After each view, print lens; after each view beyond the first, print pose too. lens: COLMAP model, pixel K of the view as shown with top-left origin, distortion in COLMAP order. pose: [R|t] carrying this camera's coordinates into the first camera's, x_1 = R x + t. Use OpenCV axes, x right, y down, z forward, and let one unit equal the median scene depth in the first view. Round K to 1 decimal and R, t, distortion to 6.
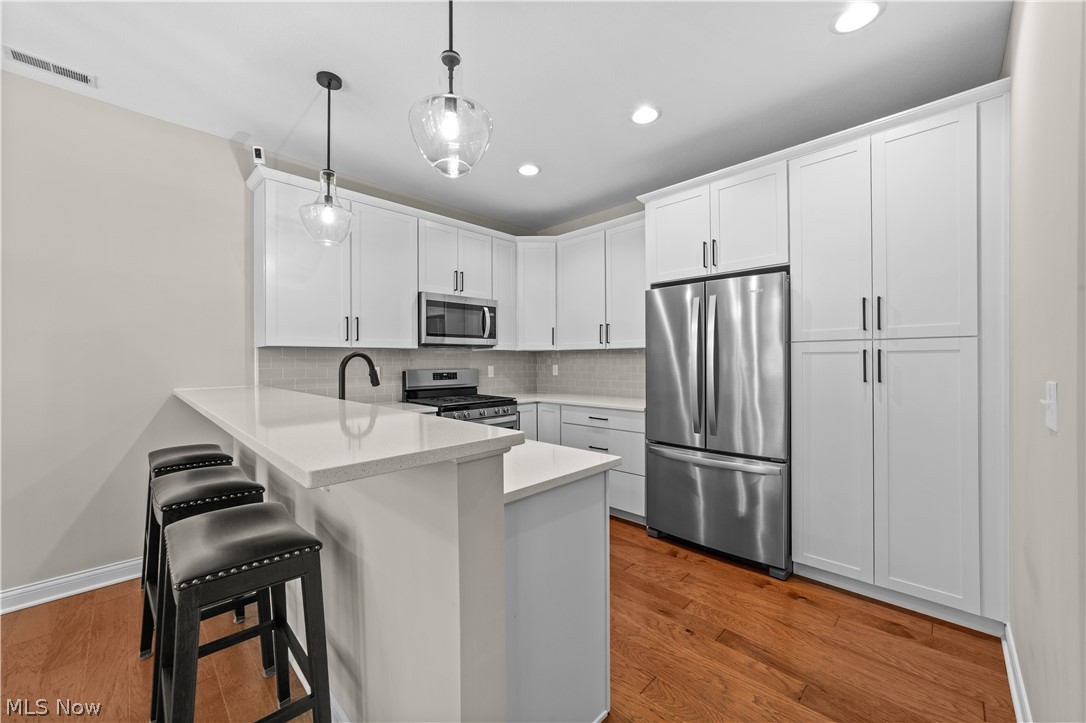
lens RADIAL K [[420.0, 0, 538.0], [0, 420.0, 360.3], [0, 0, 1]] dist [-0.013677, 0.000498]
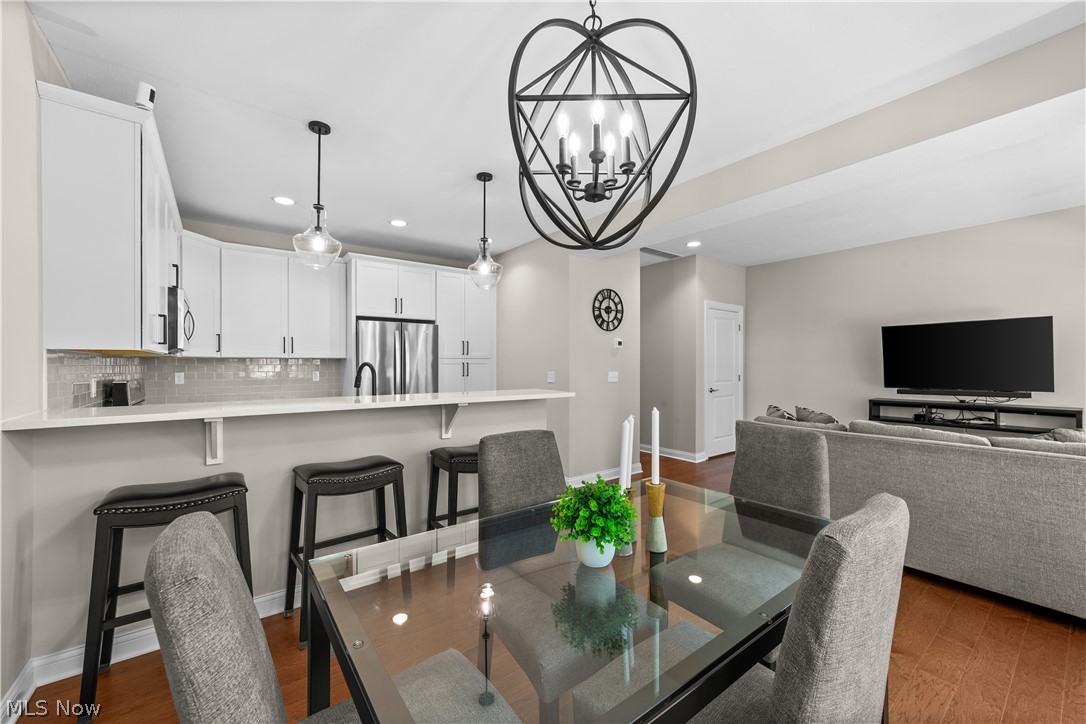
lens RADIAL K [[420.0, 0, 539.7], [0, 420.0, 364.2], [0, 0, 1]] dist [-0.013677, 0.000498]
pose [[0.138415, 0.003988, 0.990366, -0.937085], [0.002509, 0.999987, -0.004377, -0.002986], [-0.990371, 0.003090, 0.138404, 0.138497]]
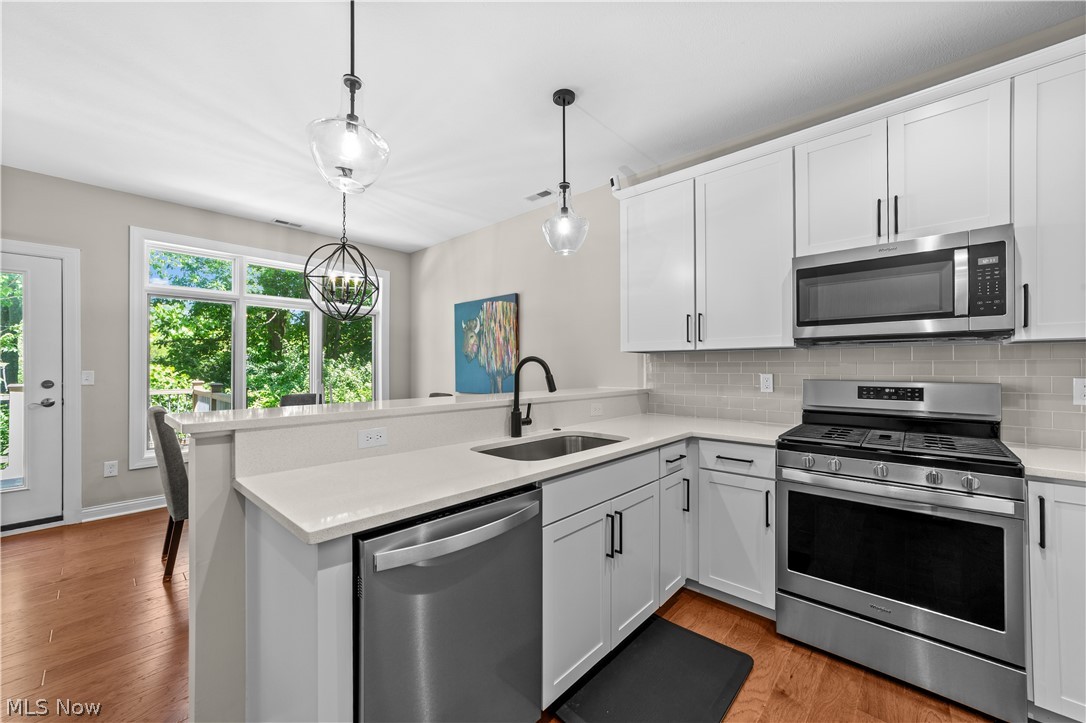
lens RADIAL K [[420.0, 0, 536.6], [0, 420.0, 361.6], [0, 0, 1]] dist [-0.013677, 0.000498]
pose [[0.030134, -0.009824, -0.999498, 0.325361], [-0.000353, 0.999952, -0.009839, 0.001552], [0.999546, 0.000649, 0.030129, 0.540335]]
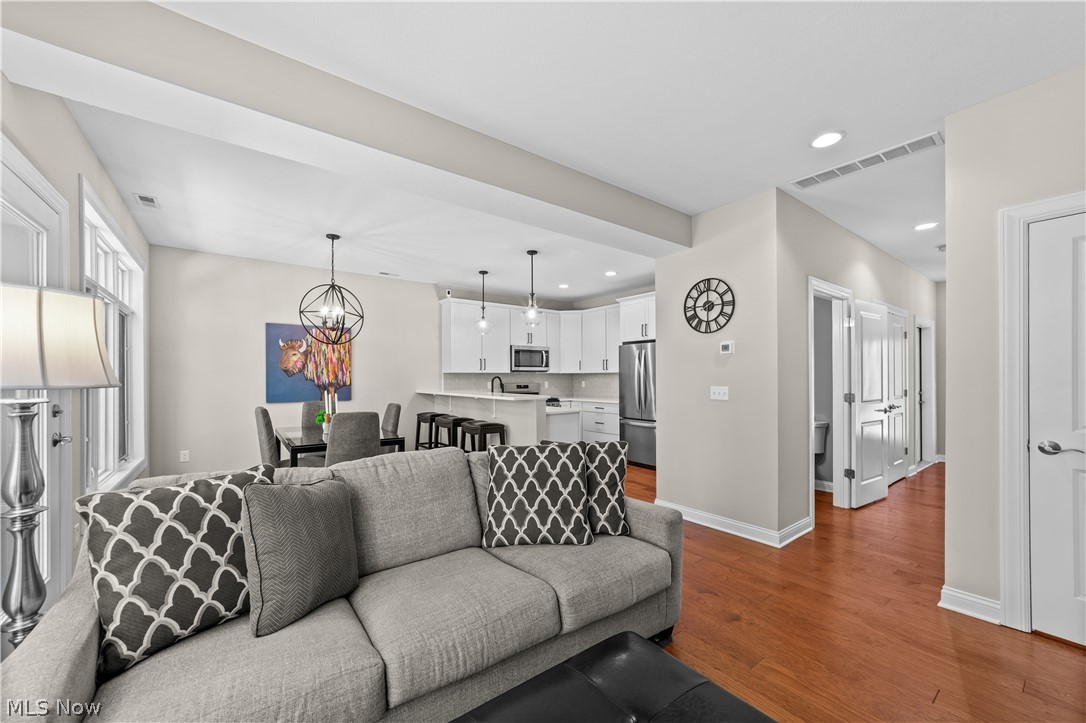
lens RADIAL K [[420.0, 0, 543.1], [0, 420.0, 376.6], [0, 0, 1]] dist [-0.013677, 0.000498]
pose [[0.991110, 0.001052, -0.133040, 0.136428], [-0.001394, 0.999996, -0.002479, -0.004559], [0.133037, 0.002643, 0.991108, -0.947795]]
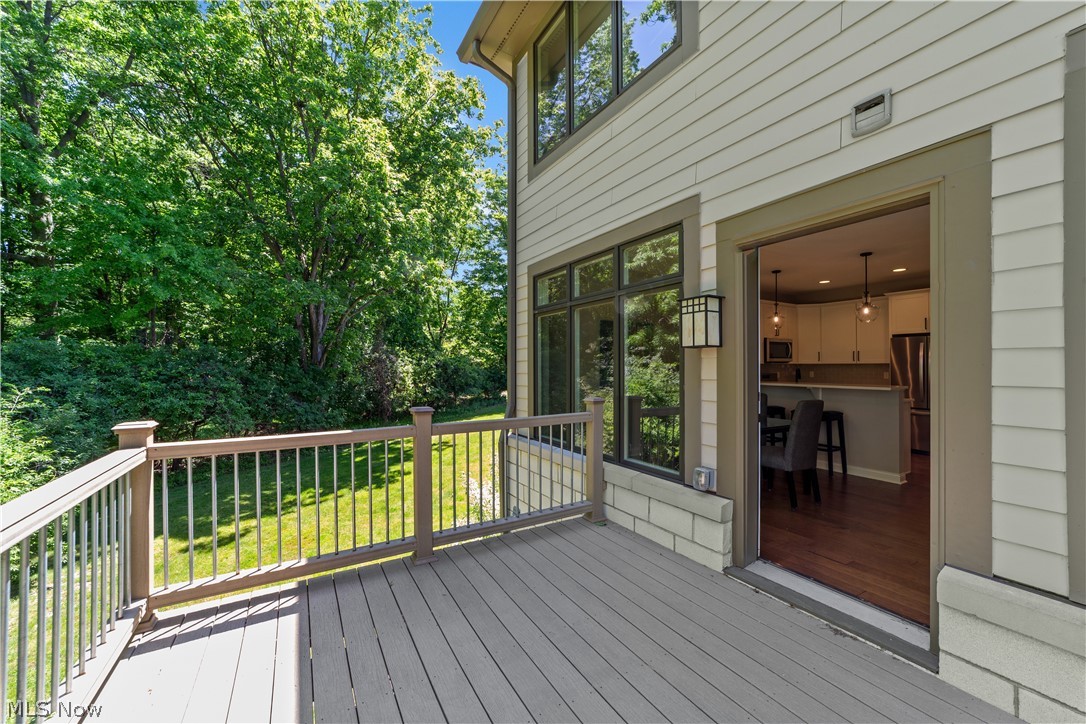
lens RADIAL K [[420.0, 0, 549.9], [0, 420.0, 367.3], [0, 0, 1]] dist [-0.013677, 0.000498]
pose [[0.971734, -0.002205, -0.236067, -0.803850], [0.002071, 0.999998, -0.000816, -0.009926], [0.236068, 0.000304, 0.971736, -1.303479]]
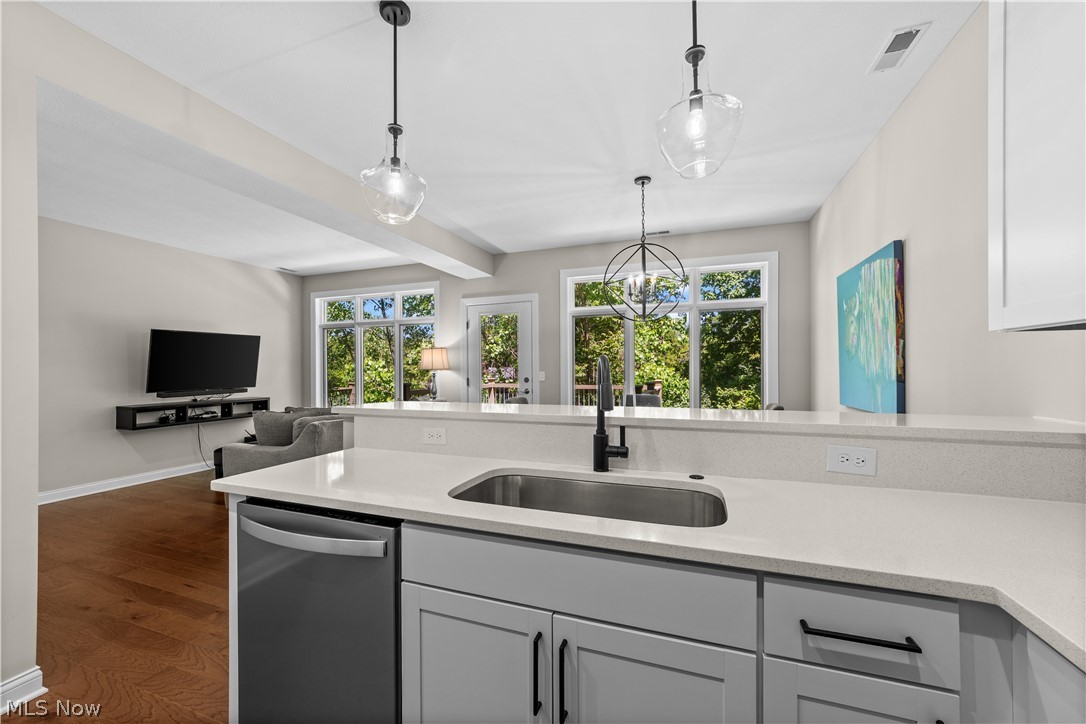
lens RADIAL K [[420.0, 0, 539.0], [0, 420.0, 368.3], [0, 0, 1]] dist [-0.013677, 0.000498]
pose [[-0.910170, 0.006777, -0.414180, -0.031588], [0.006638, 0.999976, 0.001774, -0.000168], [0.414182, -0.001135, -0.910193, 0.870925]]
